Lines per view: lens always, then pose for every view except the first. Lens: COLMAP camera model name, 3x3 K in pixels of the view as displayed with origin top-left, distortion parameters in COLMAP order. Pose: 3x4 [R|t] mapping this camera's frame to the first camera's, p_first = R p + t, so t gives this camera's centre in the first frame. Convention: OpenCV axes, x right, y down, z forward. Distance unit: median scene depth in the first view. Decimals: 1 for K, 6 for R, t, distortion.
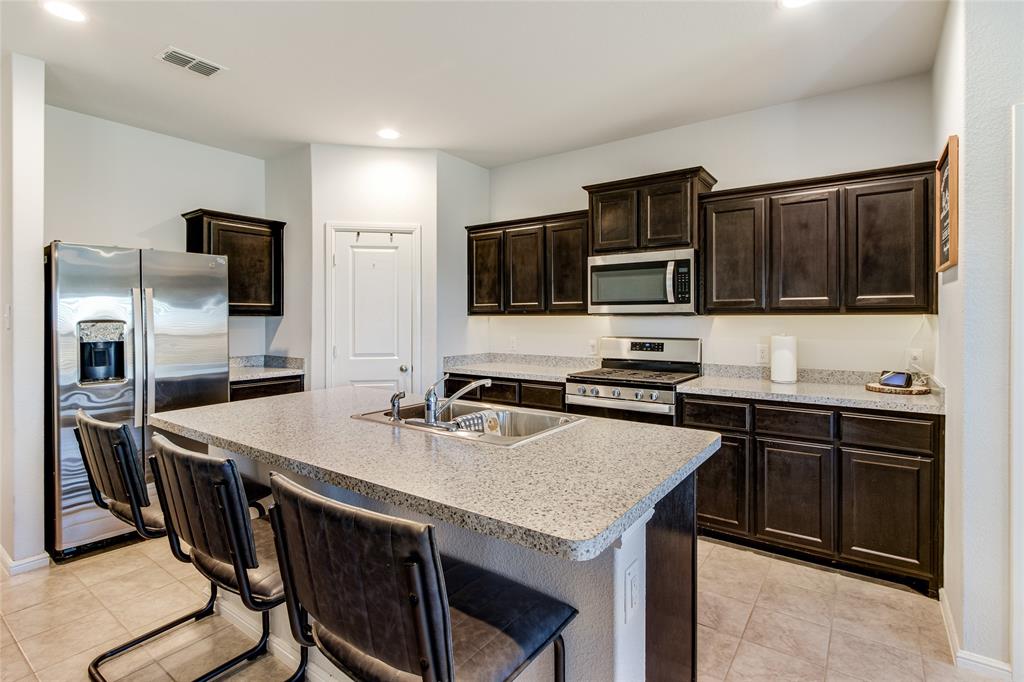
lens RADIAL K [[503.3, 0, 507.5], [0, 503.3, 318.9], [0, 0, 1]] dist [-0.003031, -0.000801]
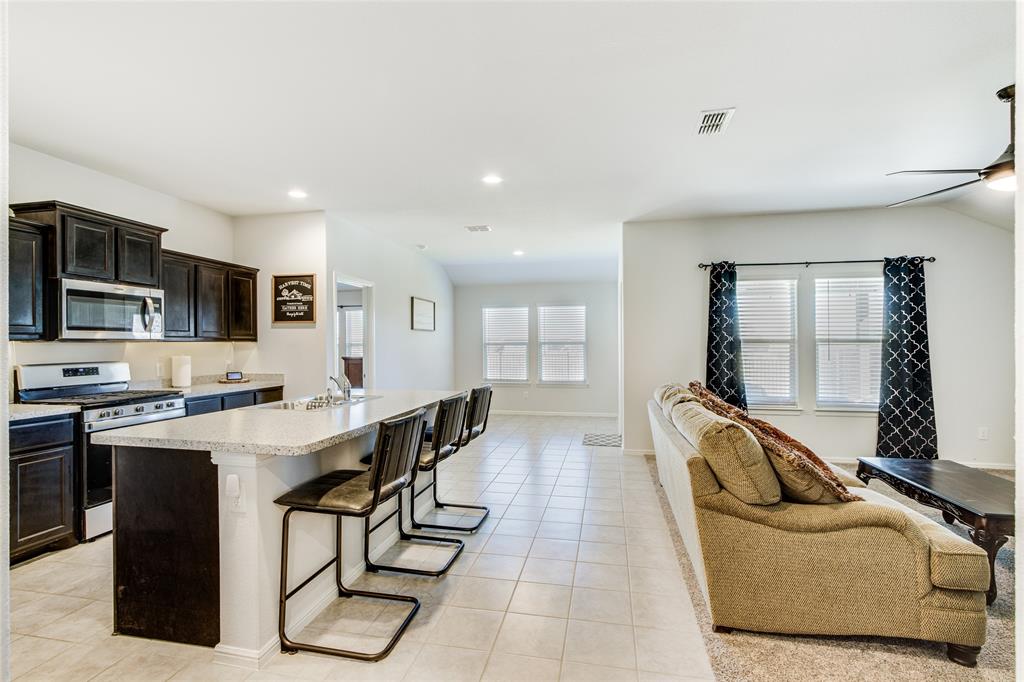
lens RADIAL K [[474.0, 0, 511.1], [0, 474.0, 345.6], [0, 0, 1]] dist [-0.002657, -0.000471]
pose [[-0.412518, 0.001838, 0.910948, -1.043002], [0.009442, 0.999953, 0.002258, 0.008354], [-0.910901, 0.009532, -0.412515, 0.641425]]
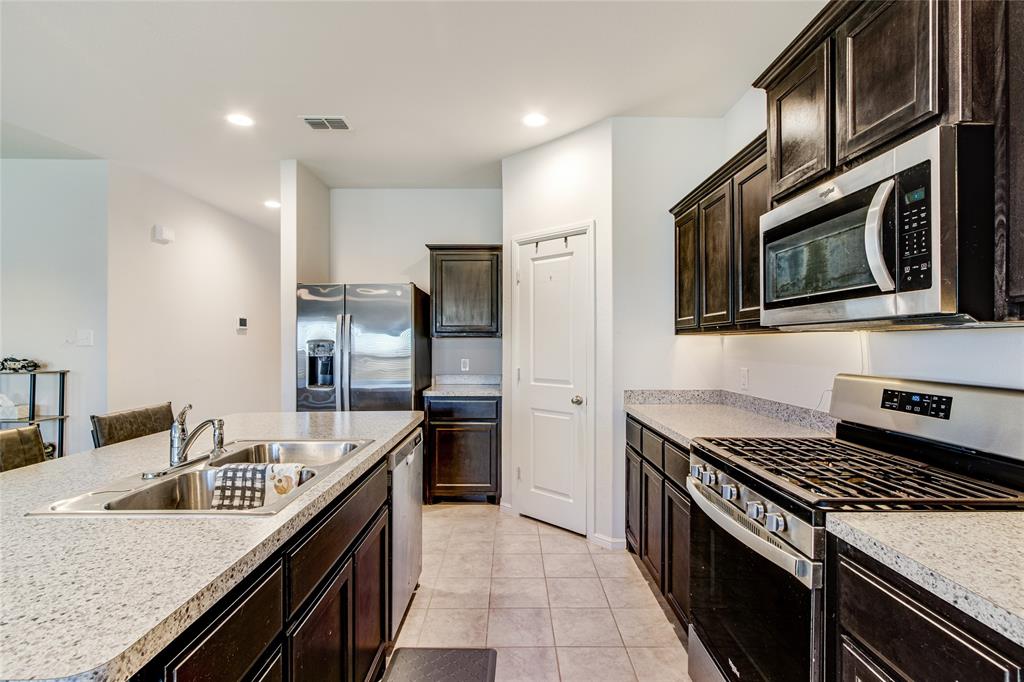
lens RADIAL K [[484.3, 0, 508.9], [0, 484.3, 342.4], [0, 0, 1]] dist [-0.002447, -0.000241]
pose [[0.588305, 0.000241, -0.808639, 0.432908], [-0.002476, 0.999996, -0.001504, 0.007344], [0.808635, 0.002887, 0.588303, 0.533963]]
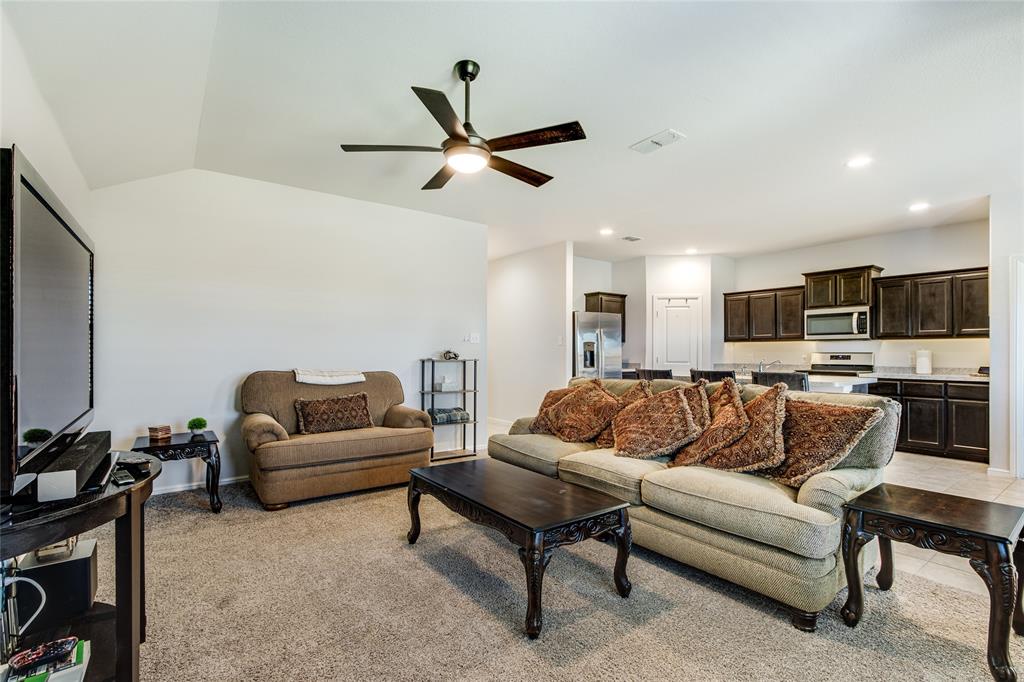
lens RADIAL K [[468.7, 0, 513.9], [0, 468.7, 353.6], [0, 0, 1]] dist [-0.002080, -0.000361]
pose [[0.952512, 0.004701, -0.304465, -0.372495], [-0.004783, 0.999988, 0.000476, 0.049285], [0.304464, 0.001003, 0.952523, -1.099002]]
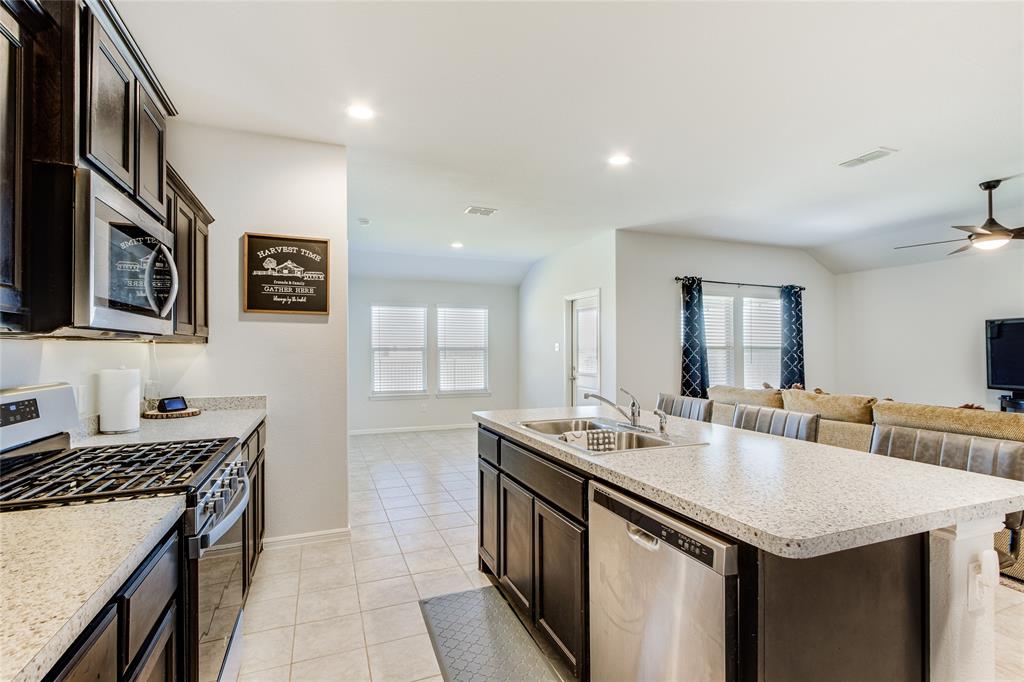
lens RADIAL K [[474.0, 0, 511.1], [0, 474.0, 345.6], [0, 0, 1]] dist [-0.002657, -0.000471]
pose [[-0.848214, 0.008825, 0.529581, -0.283274], [0.005663, 0.999955, -0.007593, 0.006241], [-0.529624, -0.003442, -0.848225, 1.193213]]
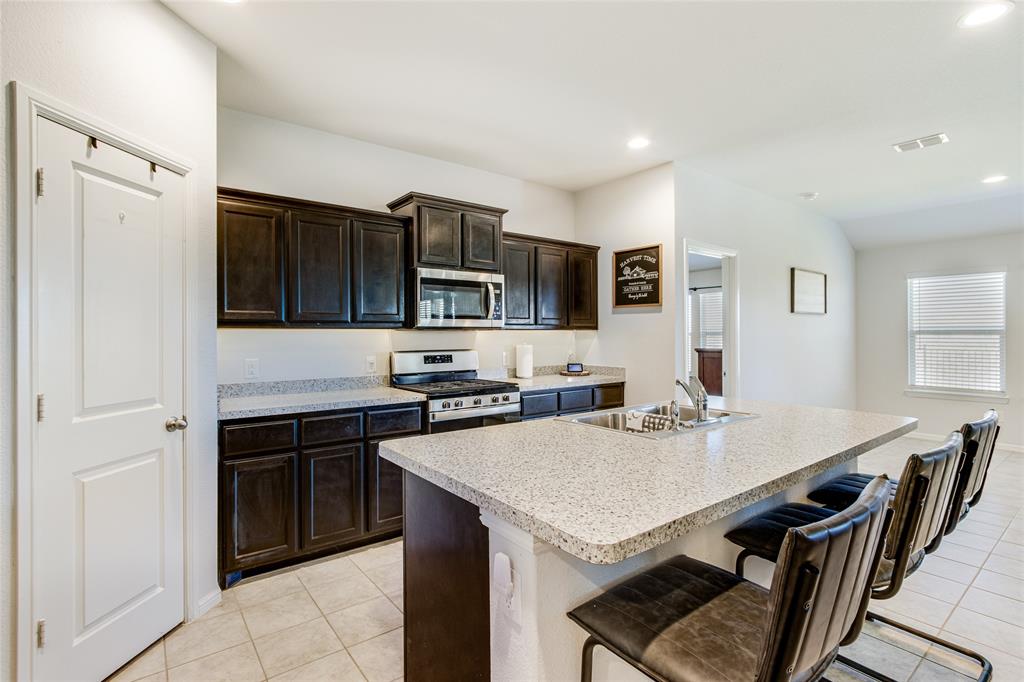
lens RADIAL K [[487.7, 0, 510.2], [0, 487.7, 333.7], [0, 0, 1]] dist [-0.006062, -0.000344]
pose [[0.278014, 0.003420, 0.960571, -0.715817], [0.005913, 0.999969, -0.005271, 0.008669], [-0.960559, 0.007145, 0.277985, 0.612395]]
